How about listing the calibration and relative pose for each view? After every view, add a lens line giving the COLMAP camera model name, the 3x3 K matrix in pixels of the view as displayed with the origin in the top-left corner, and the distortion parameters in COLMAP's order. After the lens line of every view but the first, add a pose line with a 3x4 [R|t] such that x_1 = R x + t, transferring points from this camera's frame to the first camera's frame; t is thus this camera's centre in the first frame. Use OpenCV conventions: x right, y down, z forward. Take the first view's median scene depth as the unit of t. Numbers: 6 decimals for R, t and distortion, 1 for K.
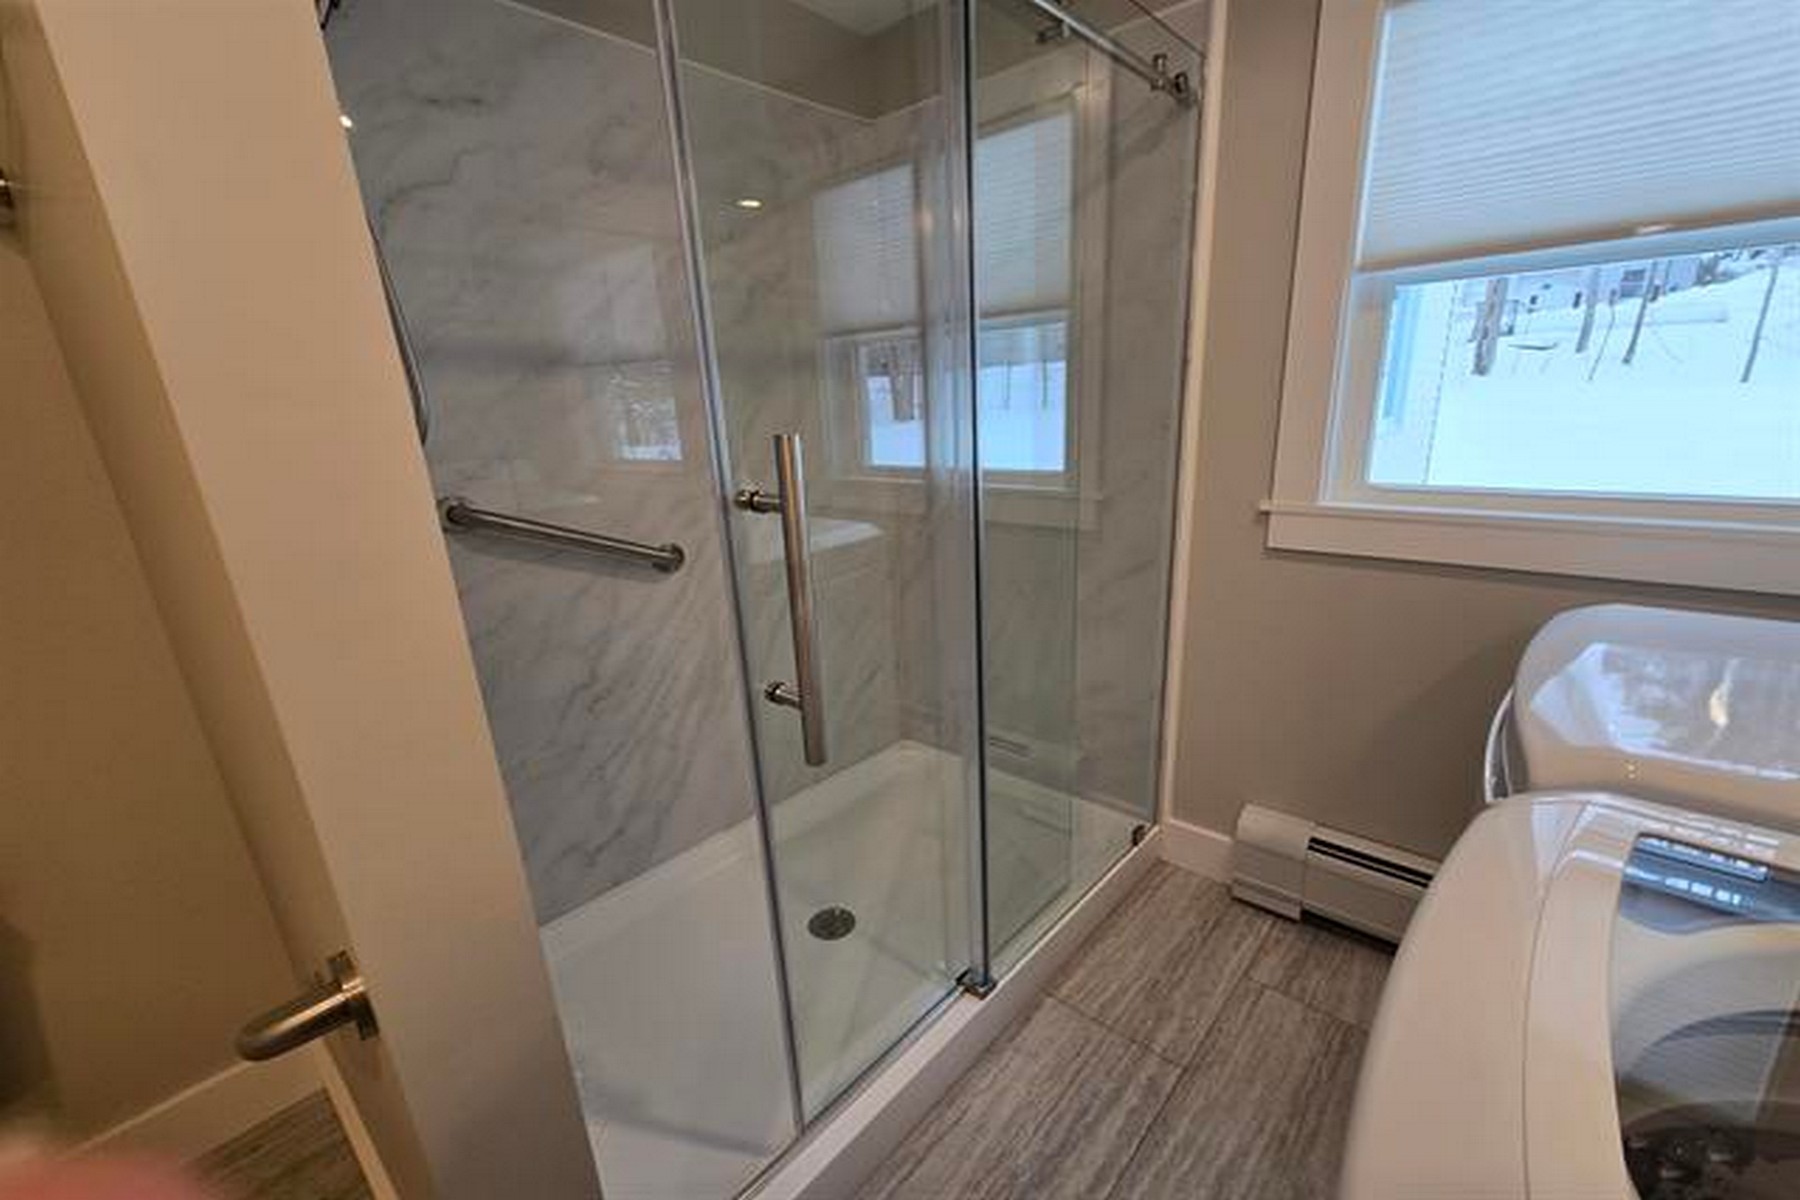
lens RADIAL K [[735.0, 0, 902.7], [0, 735.0, 628.2], [0, 0, 1]] dist [-0.000915, -0.000222]
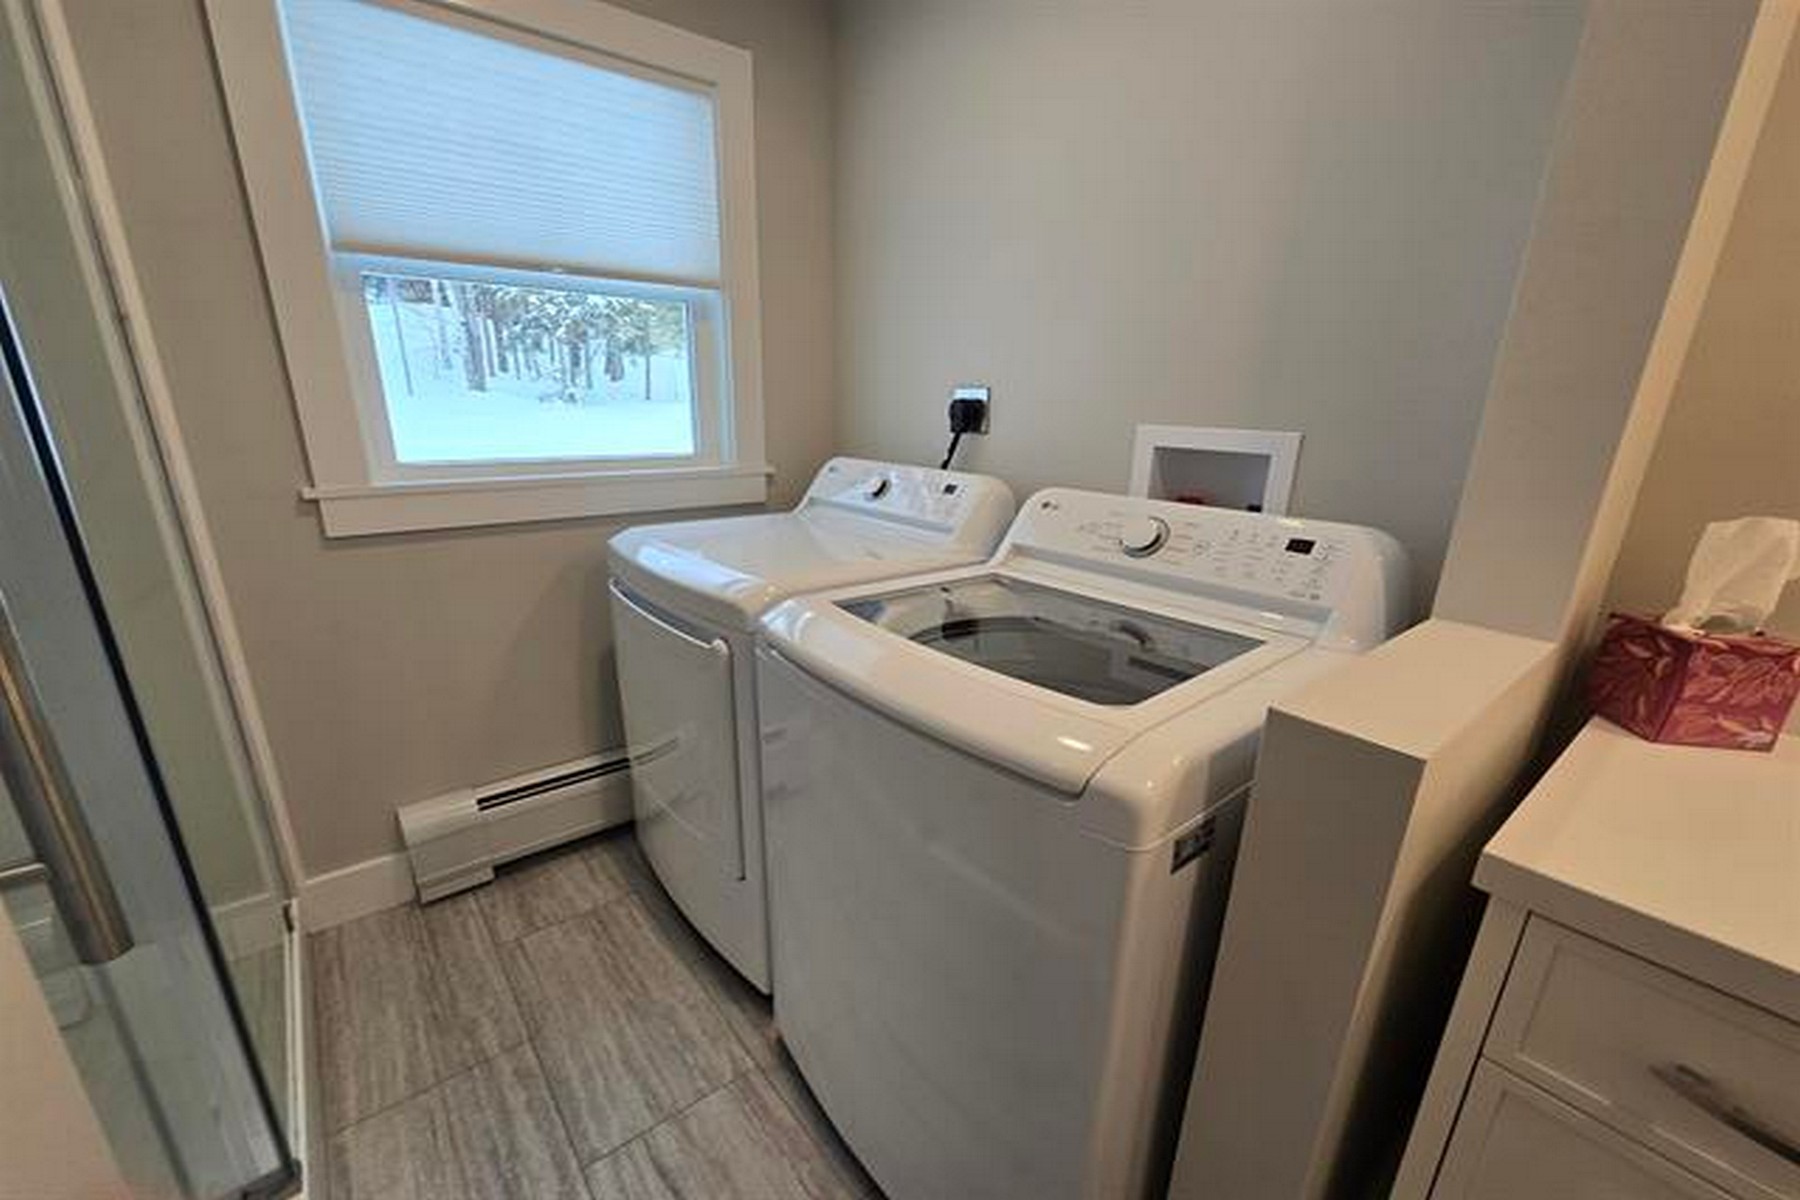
lens RADIAL K [[735.0, 0, 902.7], [0, 735.0, 628.2], [0, 0, 1]] dist [-0.000915, -0.000222]
pose [[0.159675, -0.257999, 0.952859, -0.312764], [0.265838, 0.940824, 0.210193, -0.006222], [-0.950702, 0.219744, 0.218812, 0.151442]]
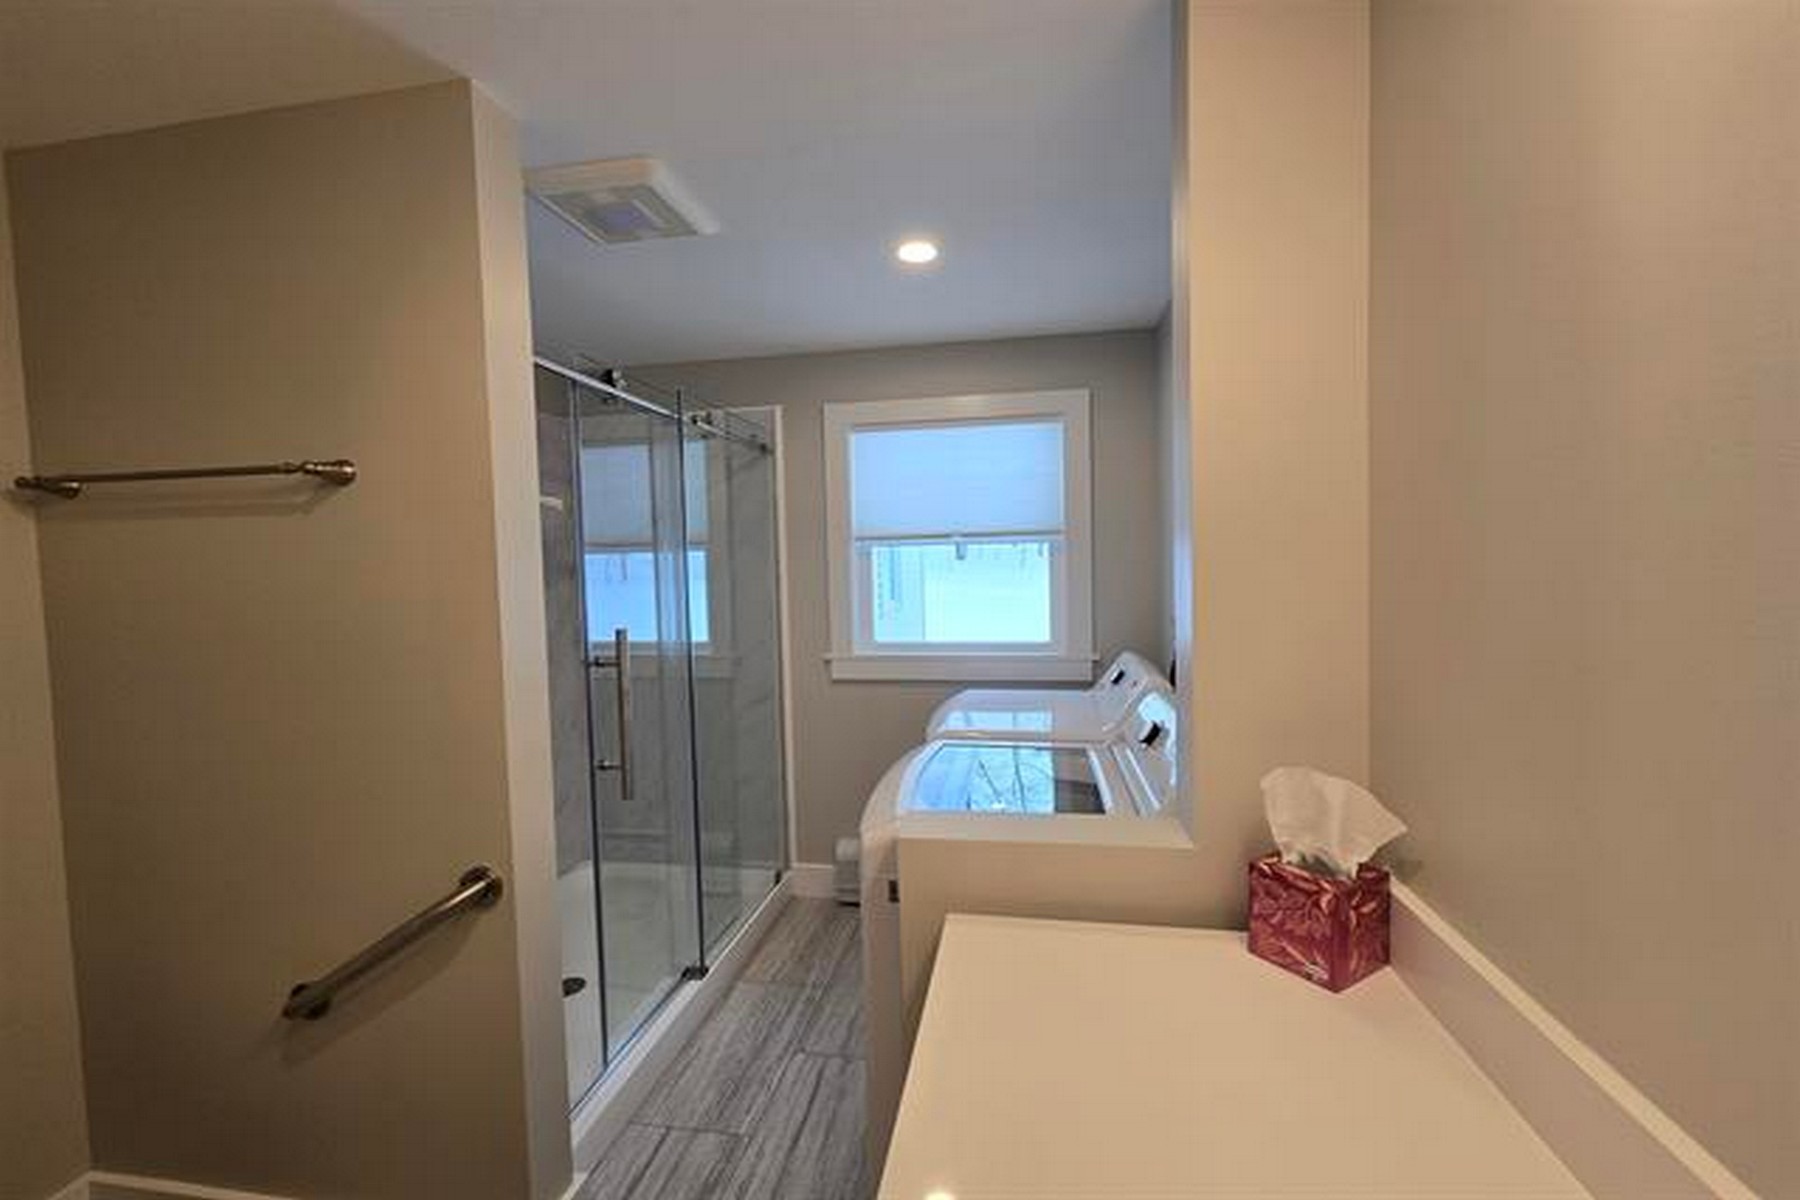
lens RADIAL K [[742.8, 0, 869.2], [0, 742.8, 561.9], [0, 0, 1]] dist [-0.000608, -0.000015]
pose [[0.872305, 0.015982, 0.488701, -0.336782], [0.136205, 0.951964, -0.274250, 0.136199], [-0.469609, 0.305793, 0.828226, -0.676237]]
